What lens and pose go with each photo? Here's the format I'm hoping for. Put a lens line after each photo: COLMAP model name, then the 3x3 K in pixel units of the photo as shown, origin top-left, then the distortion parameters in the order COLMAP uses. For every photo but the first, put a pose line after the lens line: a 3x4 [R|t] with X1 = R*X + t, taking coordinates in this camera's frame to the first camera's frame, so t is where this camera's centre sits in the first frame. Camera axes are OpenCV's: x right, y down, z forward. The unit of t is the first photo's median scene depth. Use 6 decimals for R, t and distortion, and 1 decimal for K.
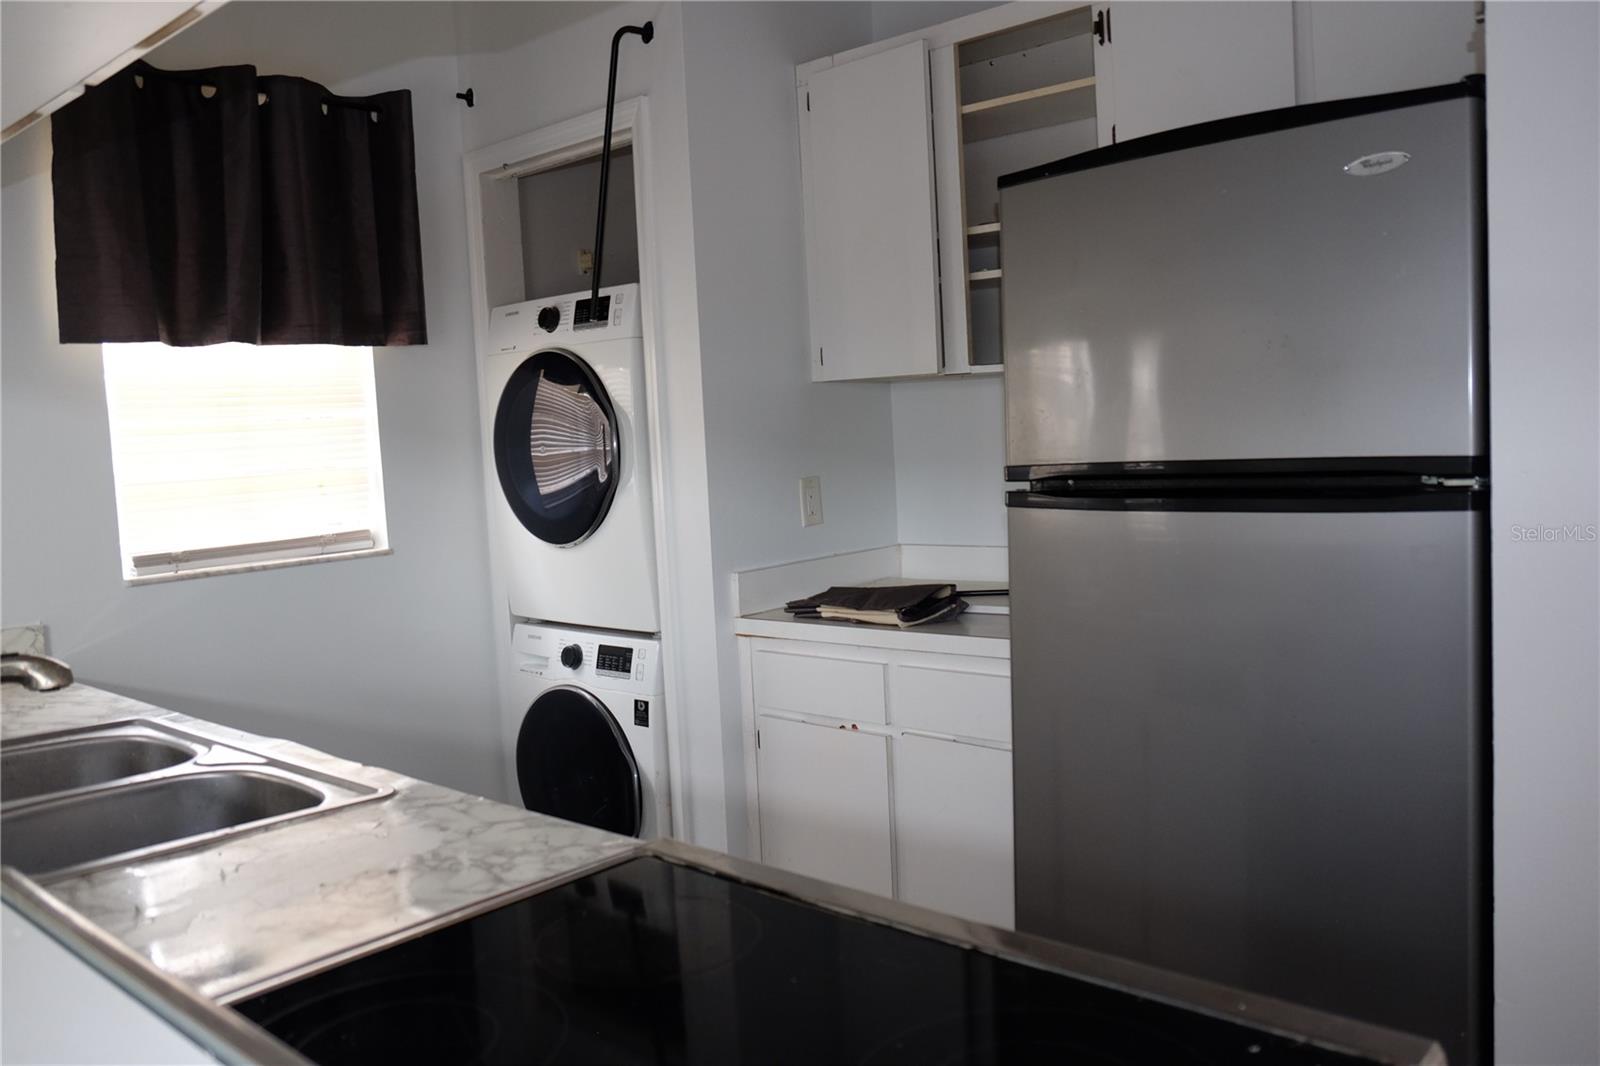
lens RADIAL K [[1261.7, 0, 799.1], [0, 1261.7, 509.4], [0, 0, 1]] dist [-0.002212, -0.000858]
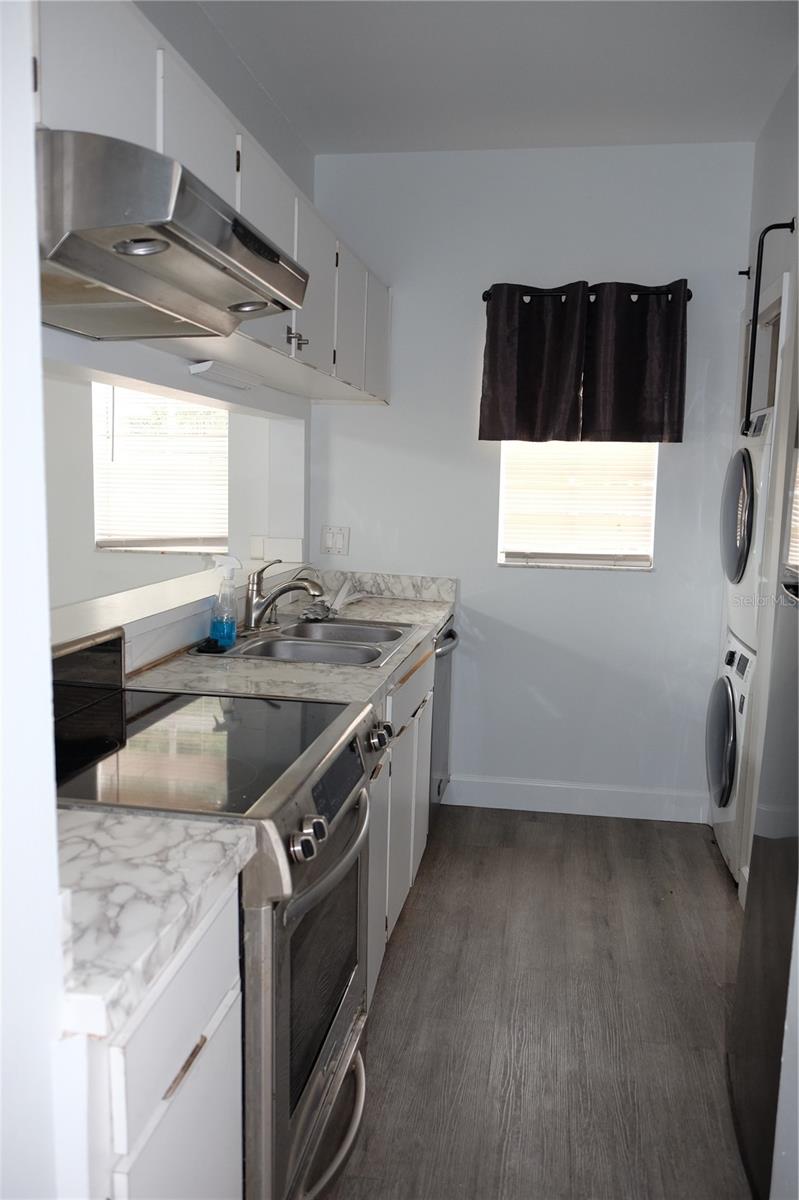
lens RADIAL K [[946.3, 0, 399.5], [0, 946.3, 600.0], [0, 0, 1]] dist [-0.002212, -0.000858]
pose [[0.551664, 0.167084, -0.817160, 0.544966], [-0.107768, 0.985796, 0.128811, -0.055256], [0.827075, 0.017003, 0.561834, 0.056169]]
